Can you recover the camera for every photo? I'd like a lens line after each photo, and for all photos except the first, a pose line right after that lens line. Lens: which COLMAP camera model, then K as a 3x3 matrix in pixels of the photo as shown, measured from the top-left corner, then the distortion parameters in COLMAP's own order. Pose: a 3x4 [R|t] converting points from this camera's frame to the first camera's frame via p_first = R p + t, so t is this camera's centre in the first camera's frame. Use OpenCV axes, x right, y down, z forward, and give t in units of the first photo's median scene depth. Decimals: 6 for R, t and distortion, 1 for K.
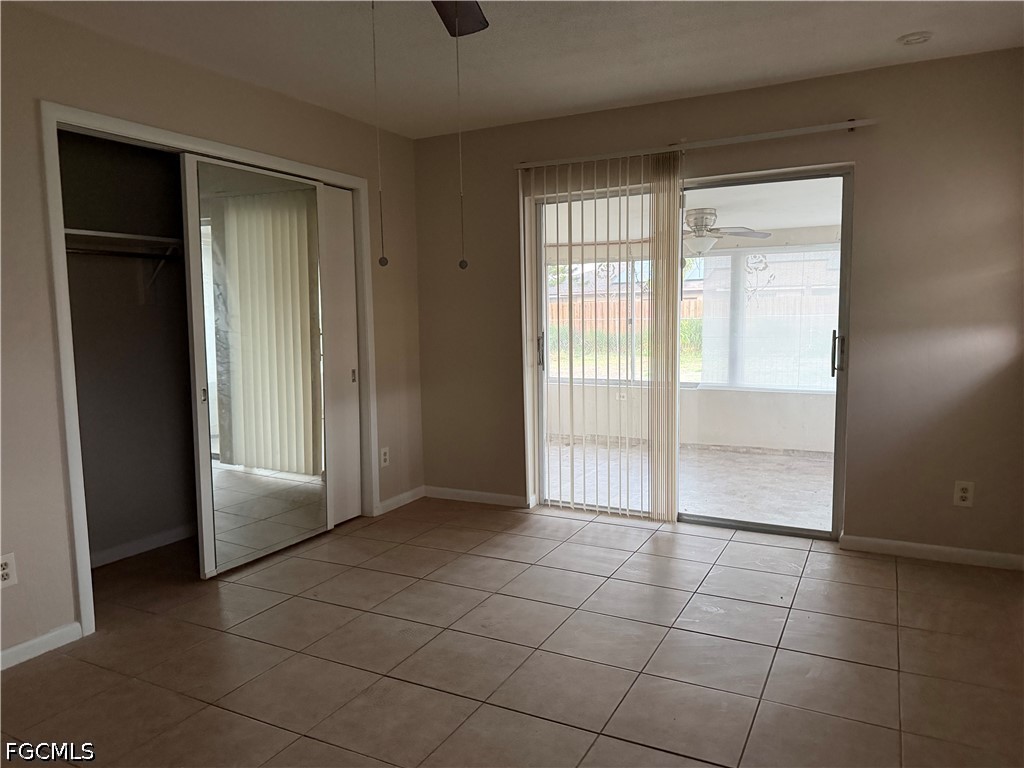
lens RADIAL K [[720.0, 0, 512.0], [0, 720.0, 384.0], [0, 0, 1]] dist [-0.003147, -0.002210]
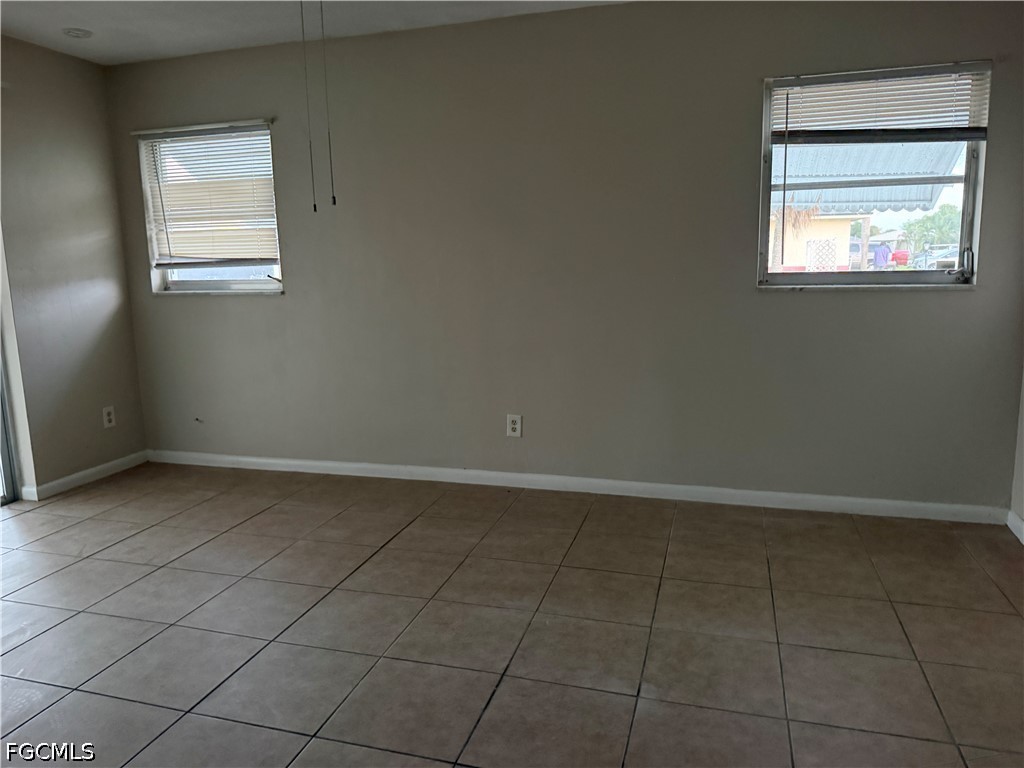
lens RADIAL K [[720.0, 0, 512.0], [0, 720.0, 384.0], [0, 0, 1]] dist [-0.003147, -0.002210]
pose [[-0.187248, -0.155916, 0.969860, -0.440208], [0.118069, 0.976593, 0.179793, -0.027999], [-0.975191, 0.148176, -0.164456, 0.324441]]
